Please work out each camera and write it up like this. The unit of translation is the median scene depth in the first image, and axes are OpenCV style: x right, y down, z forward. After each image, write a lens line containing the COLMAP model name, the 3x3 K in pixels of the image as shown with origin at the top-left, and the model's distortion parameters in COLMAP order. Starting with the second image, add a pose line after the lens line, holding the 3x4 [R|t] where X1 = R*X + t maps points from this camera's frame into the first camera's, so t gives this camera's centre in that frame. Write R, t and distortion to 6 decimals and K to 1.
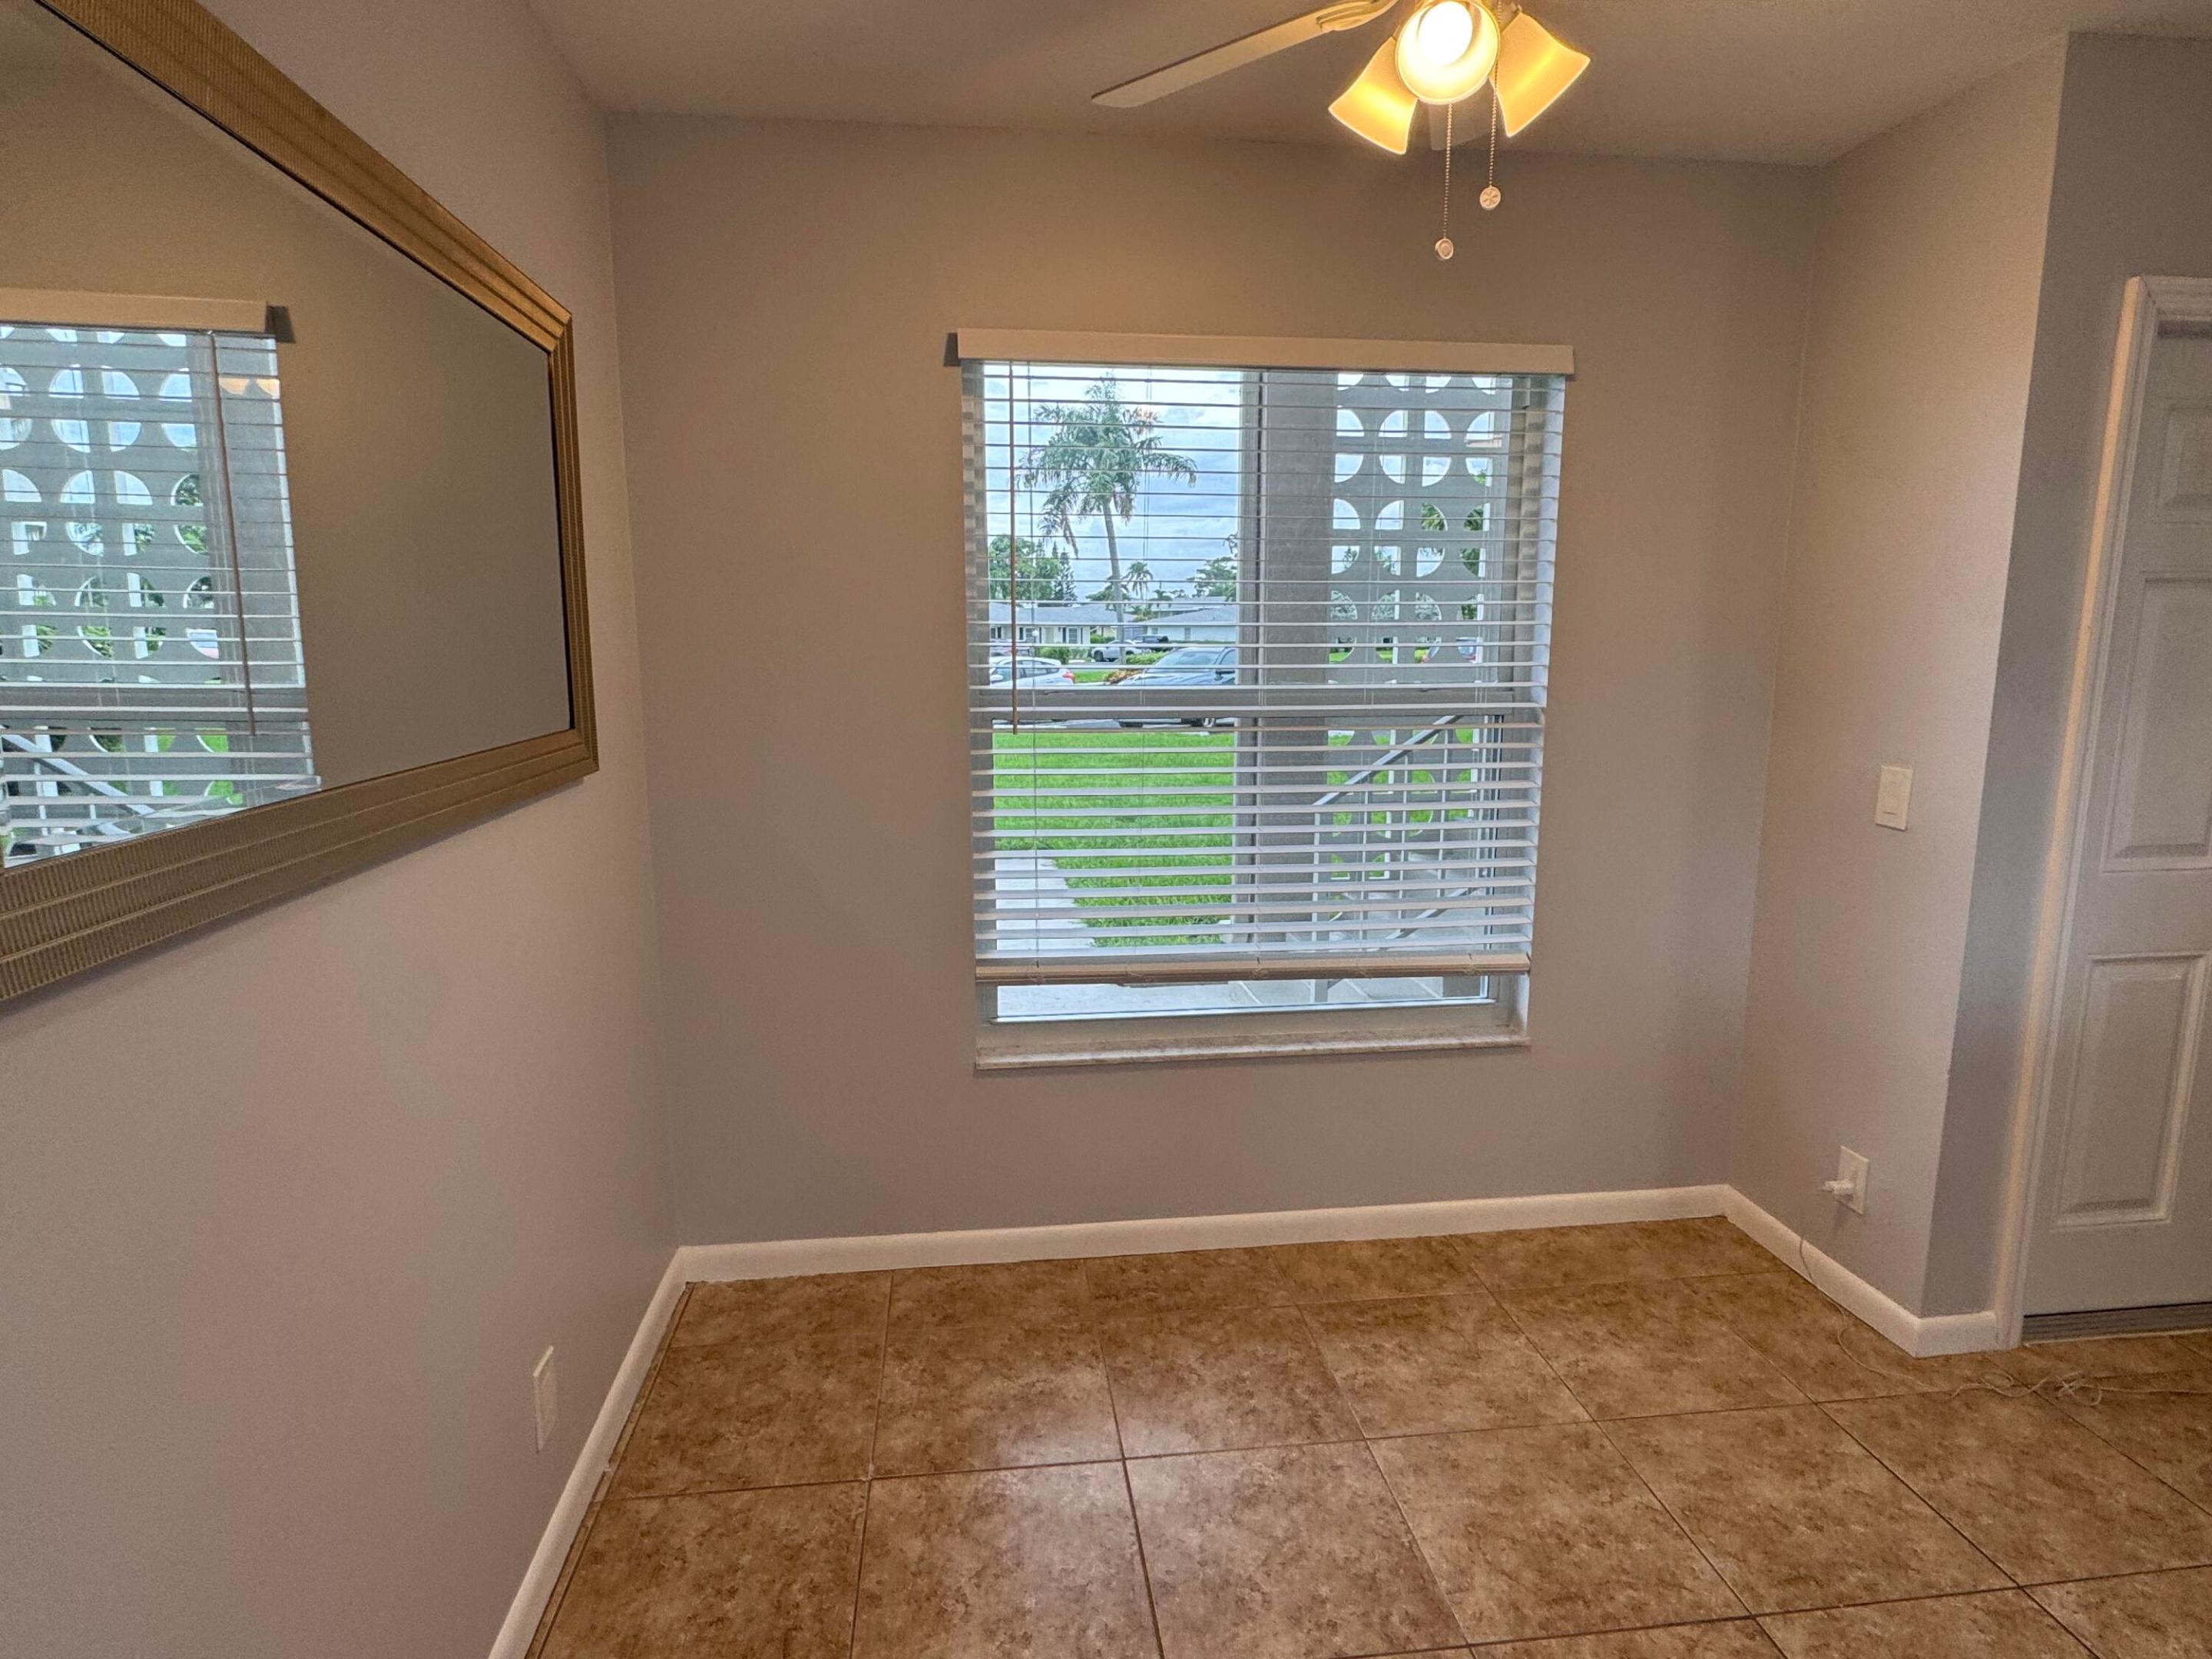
lens RADIAL K [[1195.9, 0, 1110.3], [0, 1195.9, 829.4], [0, 0, 1]] dist [0.000600, -0.000530]
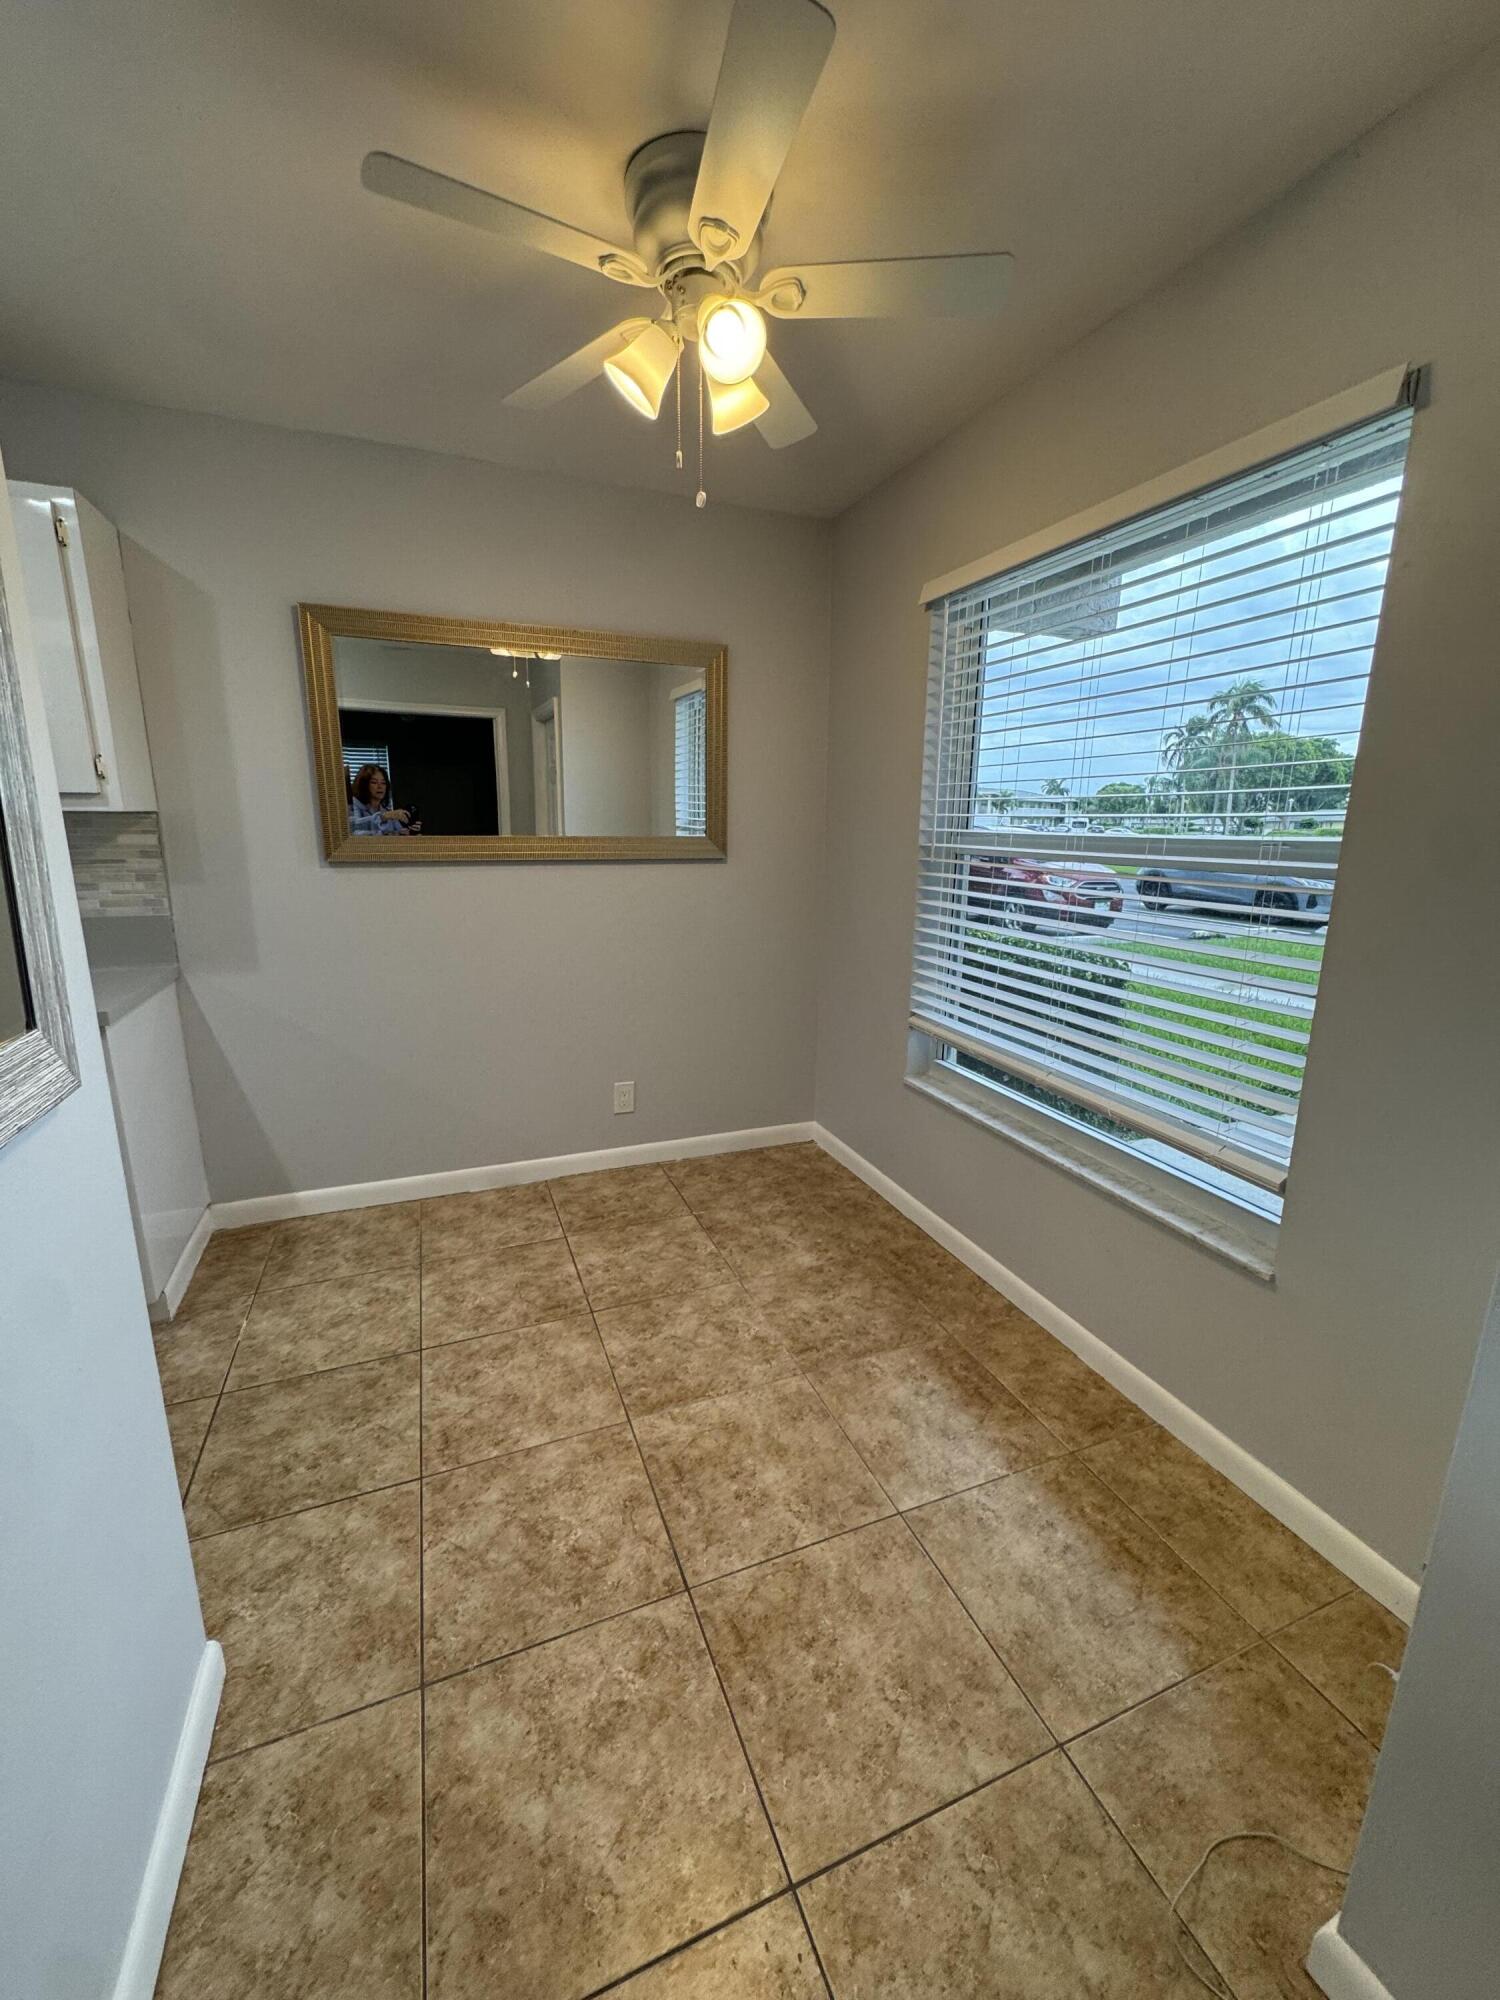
lens RADIAL K [[793.8, 0, 753.5], [0, 793.8, 993.8], [0, 0, 1]] dist [-0.000205, -0.000004]
pose [[0.258012, 0.210333, -0.942968, 0.970050], [-0.163393, 0.971455, 0.171980, -0.076002], [0.952225, 0.109702, 0.285015, 0.615981]]
